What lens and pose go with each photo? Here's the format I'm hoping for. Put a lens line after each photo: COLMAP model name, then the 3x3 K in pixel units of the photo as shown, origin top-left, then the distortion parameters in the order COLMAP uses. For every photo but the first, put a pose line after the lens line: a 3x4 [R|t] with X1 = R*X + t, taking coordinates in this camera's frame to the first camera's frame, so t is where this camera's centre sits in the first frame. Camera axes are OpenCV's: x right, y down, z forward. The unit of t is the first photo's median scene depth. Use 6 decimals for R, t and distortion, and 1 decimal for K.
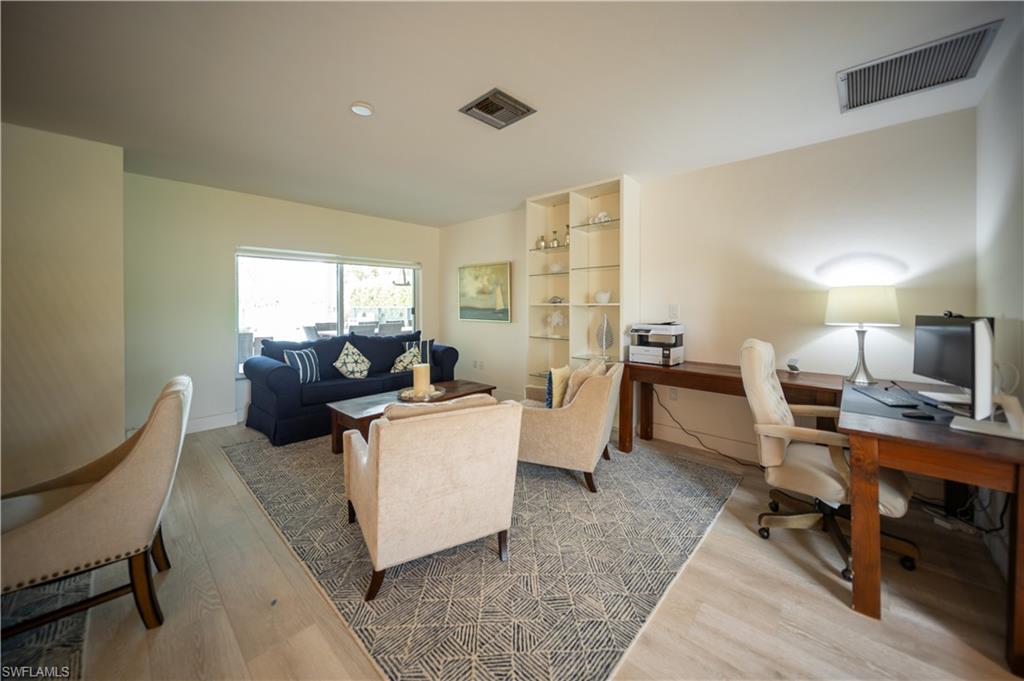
lens RADIAL K [[383.5, 0, 513.6], [0, 383.5, 306.0], [0, 0, 1]] dist [0.000128, 0.000037]
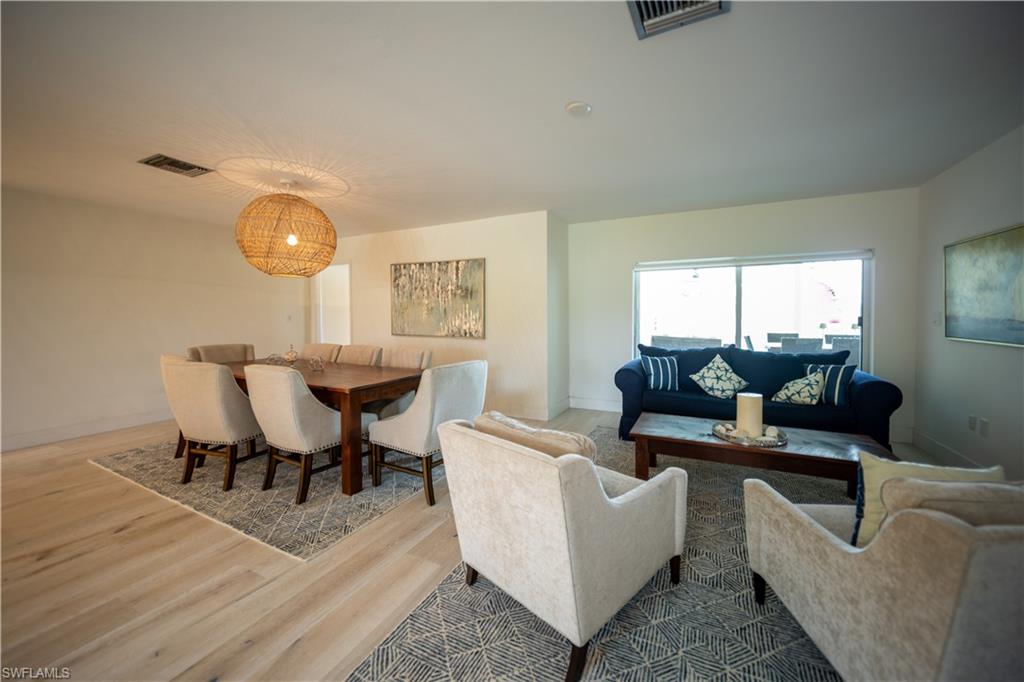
lens RADIAL K [[366.1, 0, 515.2], [0, 366.1, 316.5], [0, 0, 1]] dist [-0.000333, -0.000036]
pose [[0.296123, 0.006893, -0.955125, 0.245638], [-0.003475, 0.999975, 0.006139, 0.002660], [0.955144, 0.001502, 0.296139, 0.312340]]
